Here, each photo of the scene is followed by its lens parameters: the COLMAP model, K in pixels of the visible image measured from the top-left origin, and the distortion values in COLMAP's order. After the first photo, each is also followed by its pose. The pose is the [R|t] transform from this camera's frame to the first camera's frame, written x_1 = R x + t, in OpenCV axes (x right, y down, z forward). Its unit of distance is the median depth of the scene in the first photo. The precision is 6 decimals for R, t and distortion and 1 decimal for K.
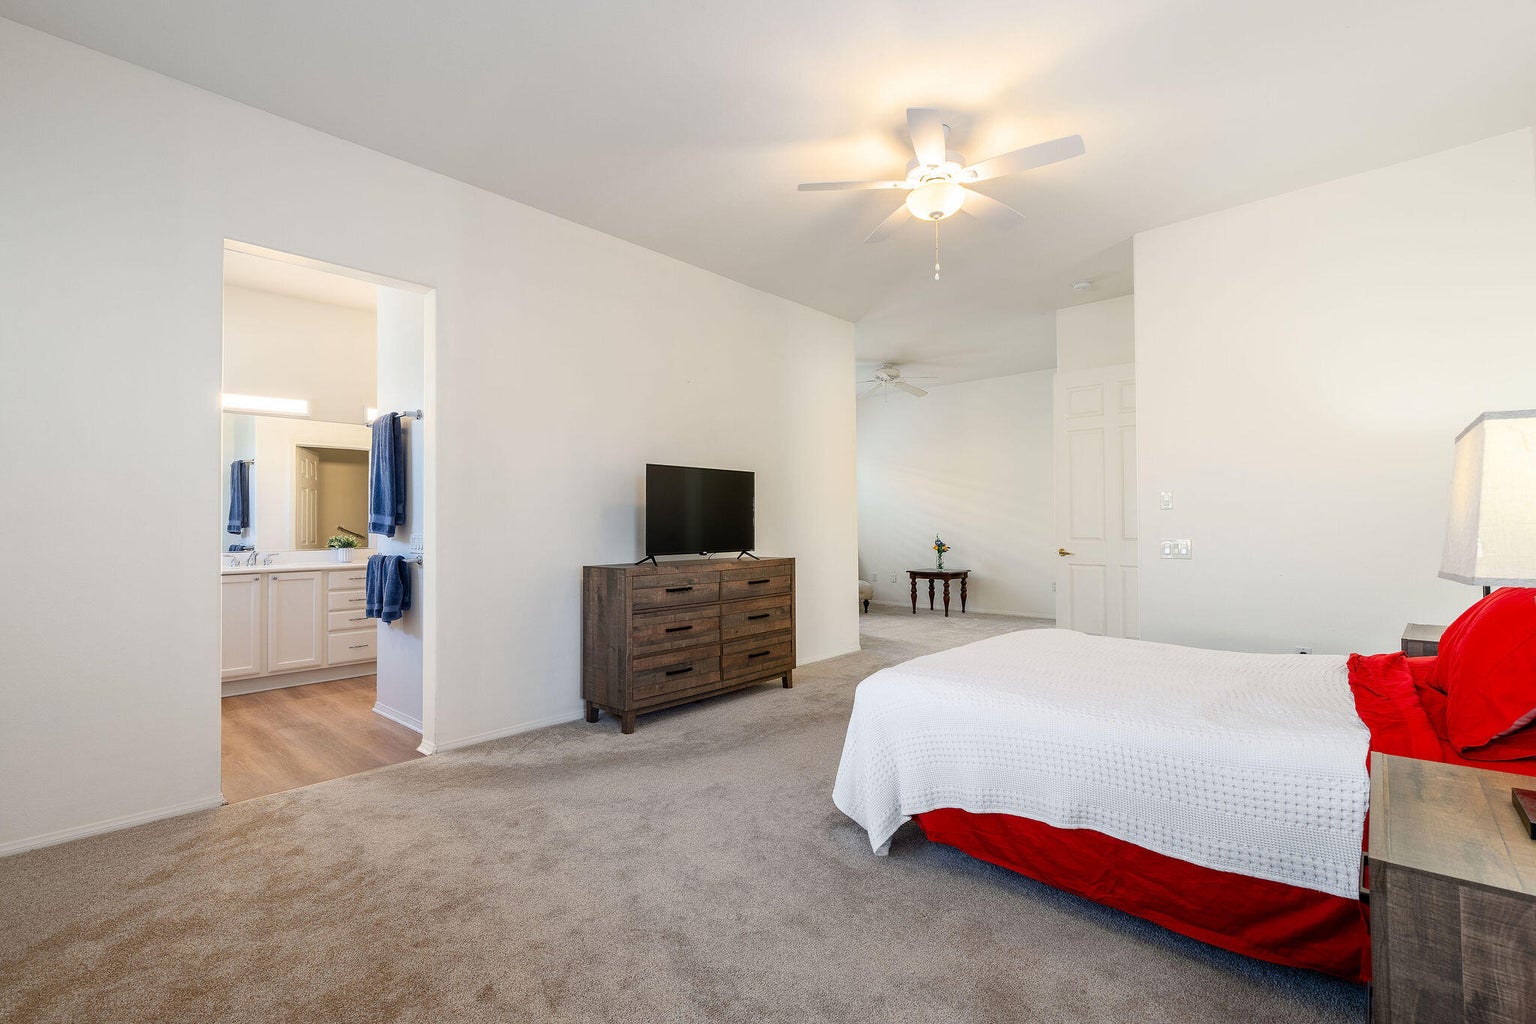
lens RADIAL K [[687.9, 0, 770.8], [0, 687.9, 509.9], [0, 0, 1]] dist [-0.013009, 0.005798]
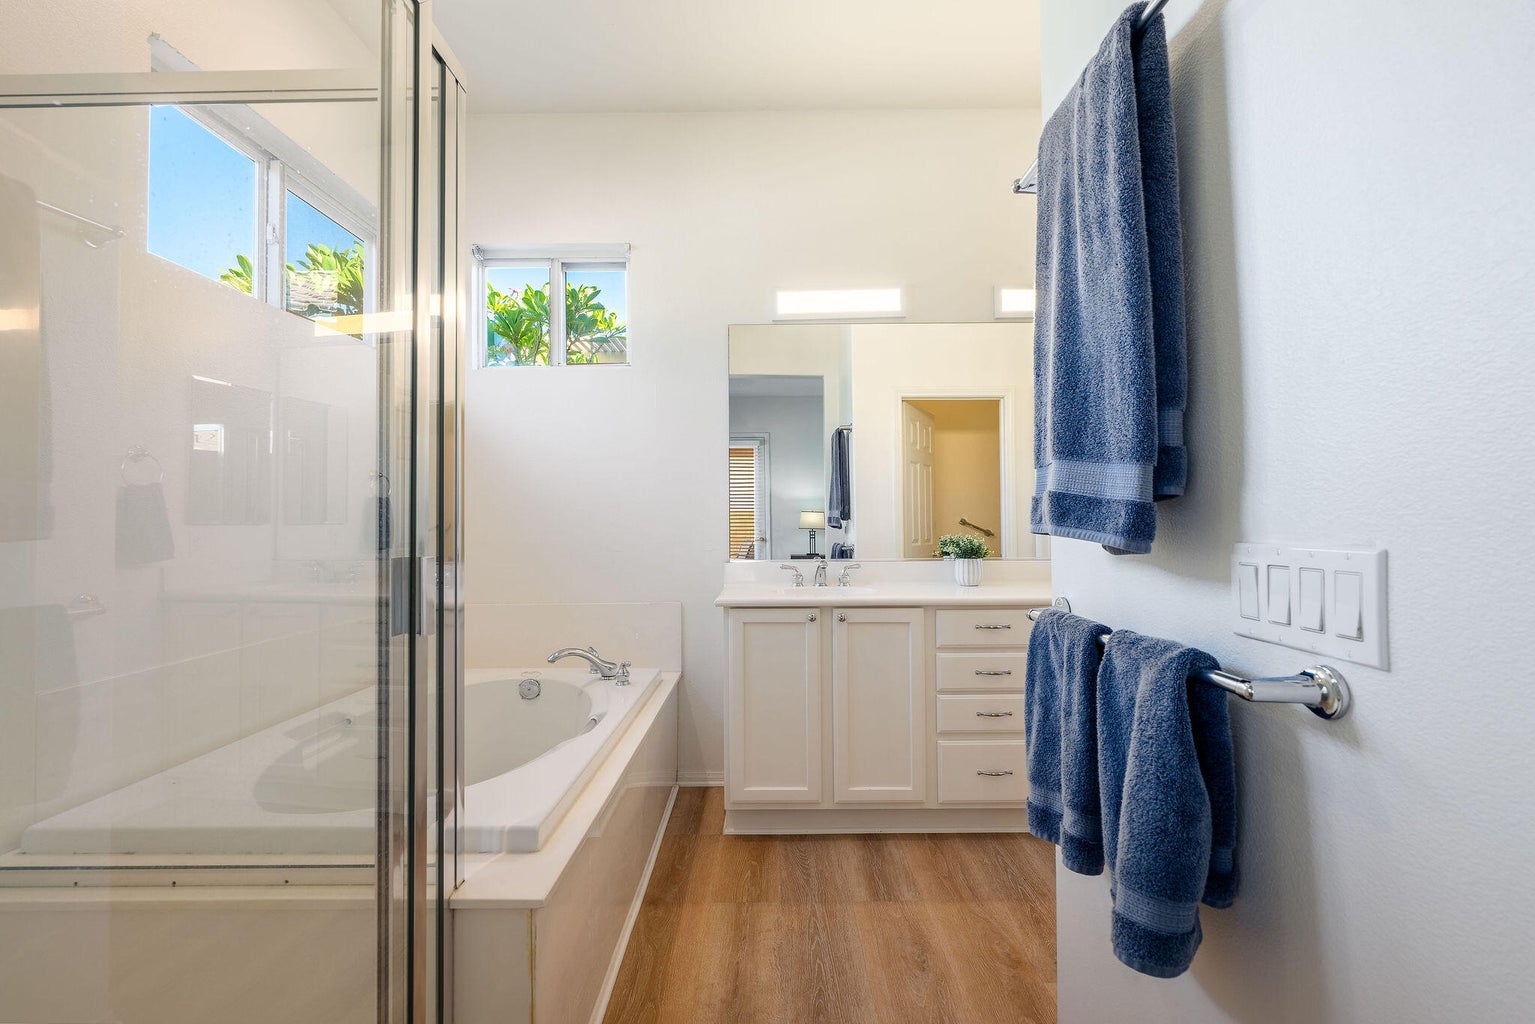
lens RADIAL K [[685.7, 0, 763.7], [0, 685.7, 505.2], [0, 0, 1]] dist [-0.002626, 0.000263]
pose [[0.660232, -0.016205, -0.750886, -0.382601], [0.017371, 0.999829, -0.006304, 0.018438], [0.750860, -0.008882, 0.660401, 0.624095]]
